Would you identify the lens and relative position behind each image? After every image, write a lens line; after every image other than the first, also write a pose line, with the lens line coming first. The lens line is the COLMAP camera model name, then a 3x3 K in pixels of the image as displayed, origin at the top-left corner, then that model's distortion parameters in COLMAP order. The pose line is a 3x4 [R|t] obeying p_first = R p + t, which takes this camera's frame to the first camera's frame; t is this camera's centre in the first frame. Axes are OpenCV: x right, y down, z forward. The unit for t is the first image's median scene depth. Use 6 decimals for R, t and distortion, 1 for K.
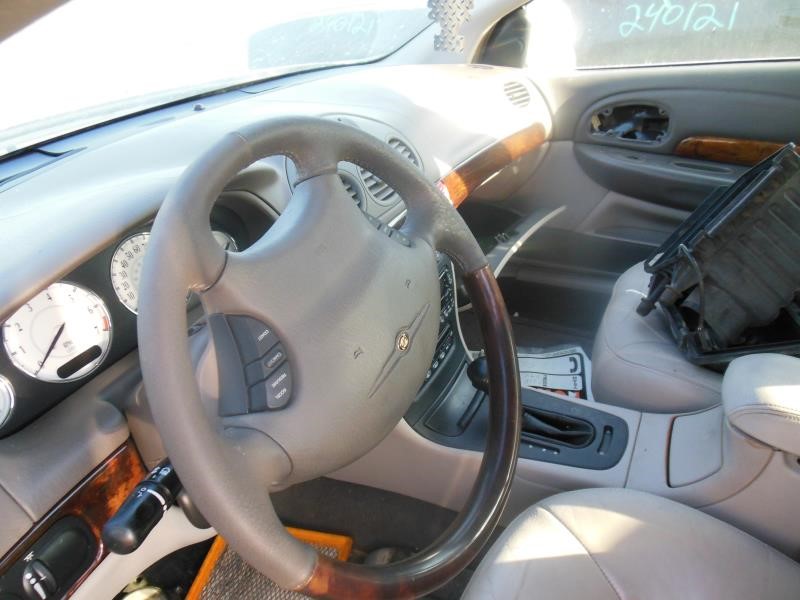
lens RADIAL K [[616.5, 0, 400.0], [0, 616.5, 300.0], [0, 0, 1]] dist [-0.075416, 0.131399]
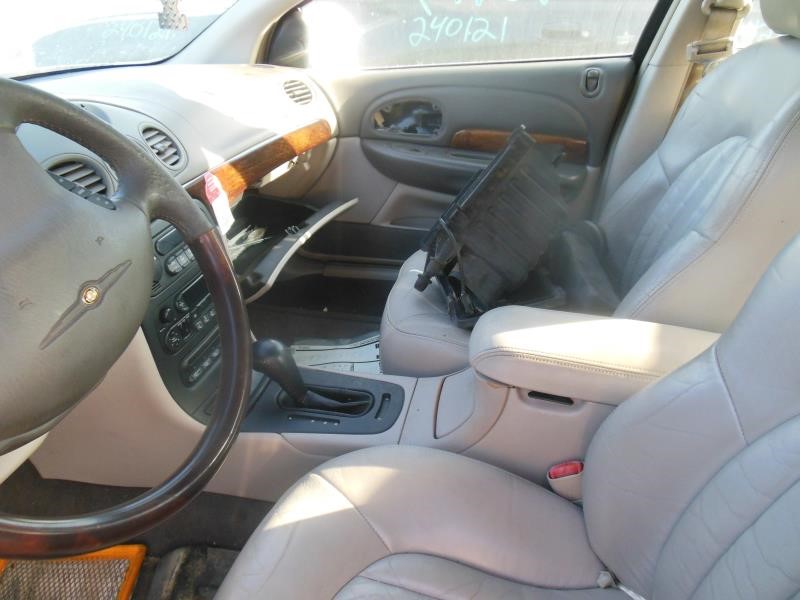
lens RADIAL K [[616.5, 0, 400.0], [0, 616.5, 300.0], [0, 0, 1]] dist [-0.075416, 0.131399]
pose [[0.968879, -0.080806, 0.233975, 0.111610], [0.087785, 0.995948, -0.019553, 0.059829], [-0.231447, 0.039484, 0.972046, -0.032810]]
